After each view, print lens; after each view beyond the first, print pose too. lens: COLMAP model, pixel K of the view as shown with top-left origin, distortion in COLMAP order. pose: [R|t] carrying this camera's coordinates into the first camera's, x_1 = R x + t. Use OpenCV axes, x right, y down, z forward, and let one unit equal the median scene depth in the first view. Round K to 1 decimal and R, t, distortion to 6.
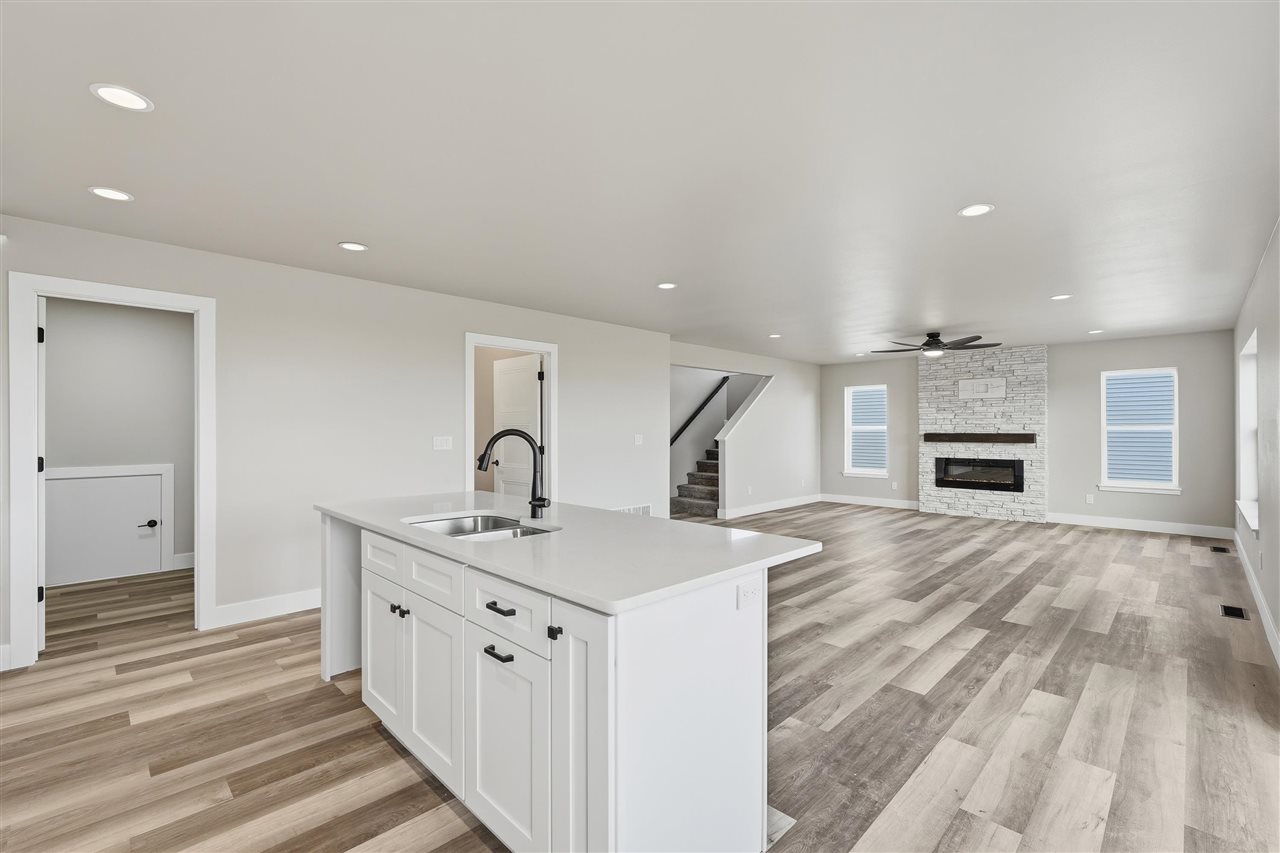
lens RADIAL K [[561.7, 0, 642.4], [0, 561.7, 427.9], [0, 0, 1]] dist [-0.017037, 0.006552]
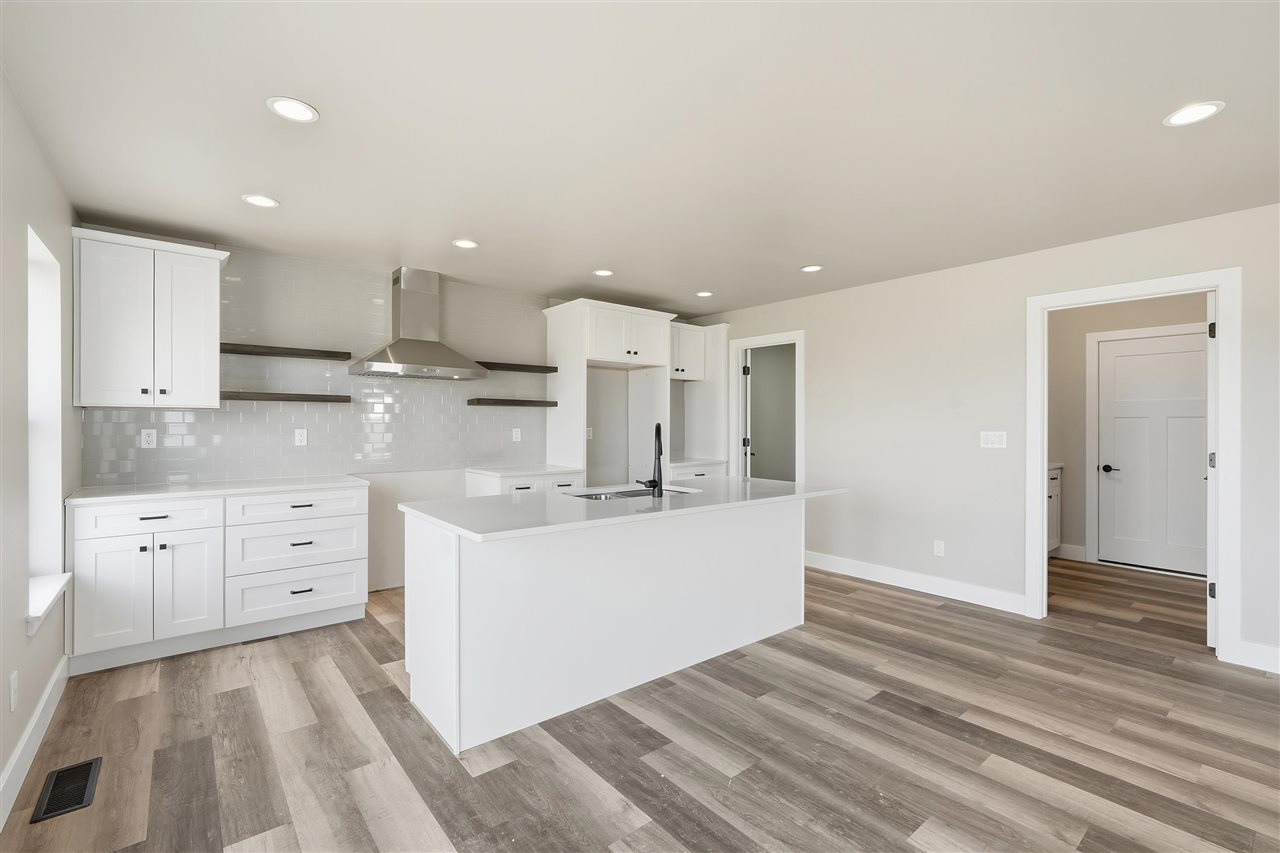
lens RADIAL K [[561.7, 0, 635.8], [0, 561.7, 424.8], [0, 0, 1]] dist [-0.017037, 0.006552]
pose [[-0.104708, 0.005165, -0.994490, 0.322002], [0.000578, 0.999987, 0.005132, -0.000601], [0.994503, -0.000037, -0.104710, 0.344617]]
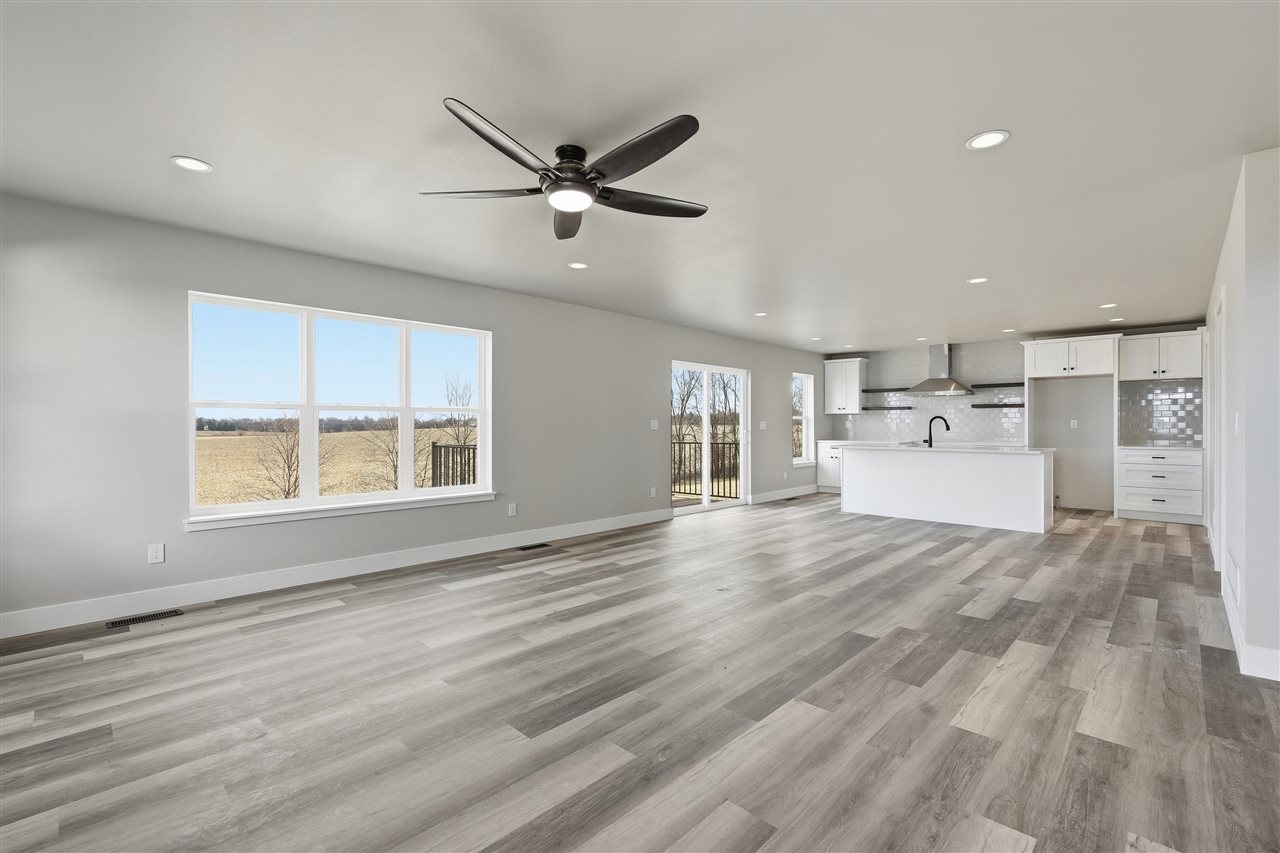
lens RADIAL K [[561.7, 0, 649.1], [0, 561.7, 423.9], [0, 0, 1]] dist [-0.017037, 0.006552]
pose [[-0.999730, 0.000725, -0.023207, 0.414586], [0.000890, 0.999974, -0.007098, 0.019828], [0.023201, -0.007116, -0.999705, 1.212220]]
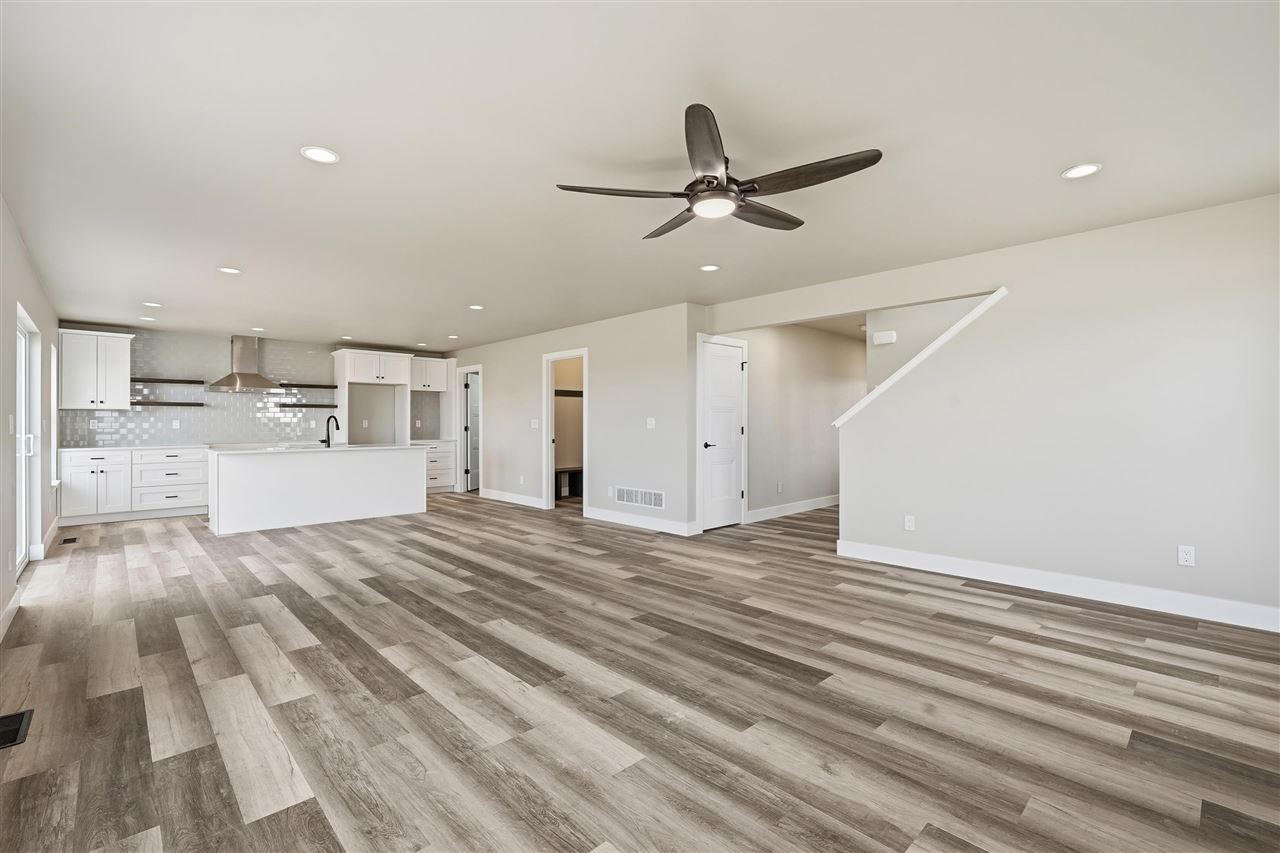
lens RADIAL K [[561.7, 0, 633.3], [0, 561.7, 424.0], [0, 0, 1]] dist [-0.017037, 0.006552]
pose [[-0.034942, 0.000385, -0.999389, 0.806565], [0.006473, 0.999979, 0.000159, 0.017792], [0.999368, -0.006463, -0.034944, 0.832964]]
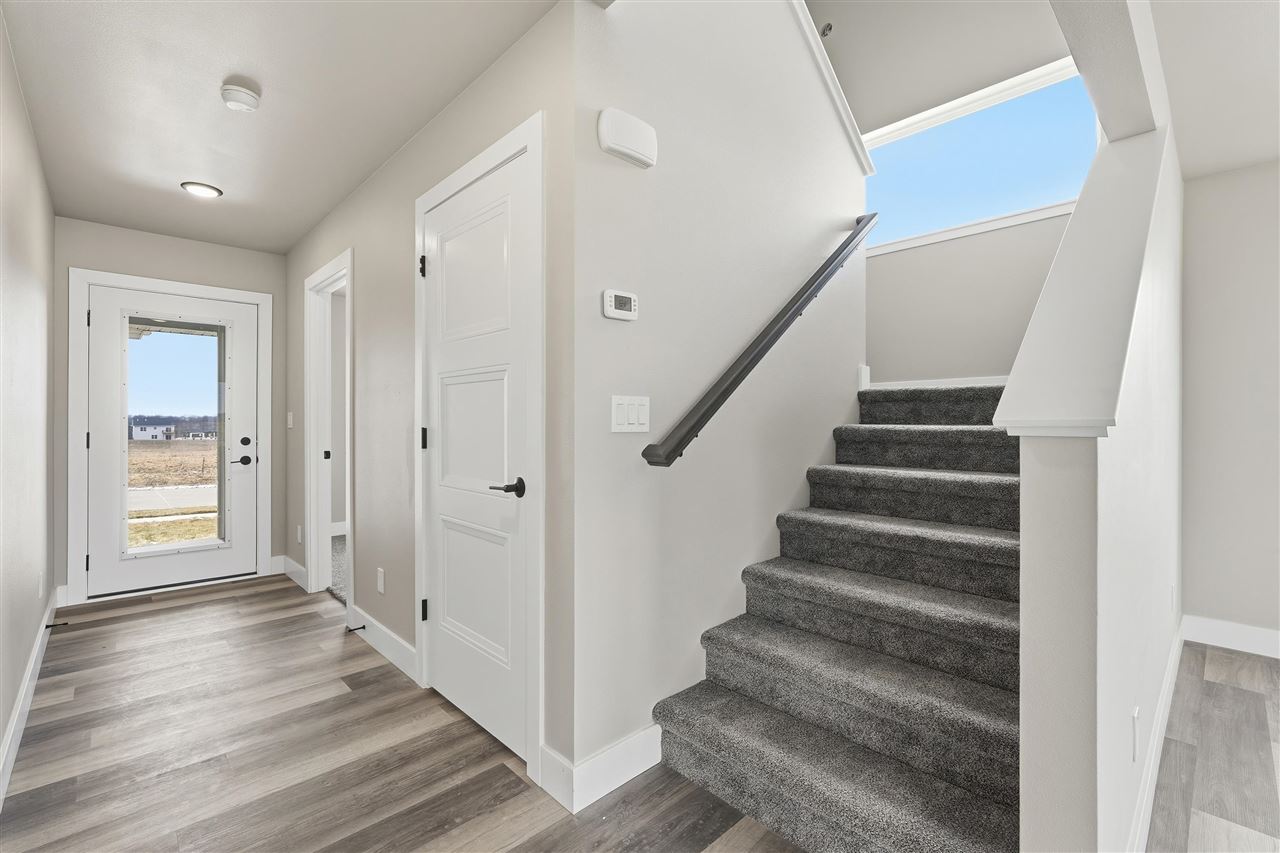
lens RADIAL K [[561.7, 0, 632.2], [0, 561.7, 425.8], [0, 0, 1]] dist [-0.017037, 0.006552]
pose [[0.999474, 0.000264, -0.032416, 0.048425], [0.000012, 0.999964, 0.008508, 0.020678], [0.032417, -0.008504, 0.999438, 0.914044]]
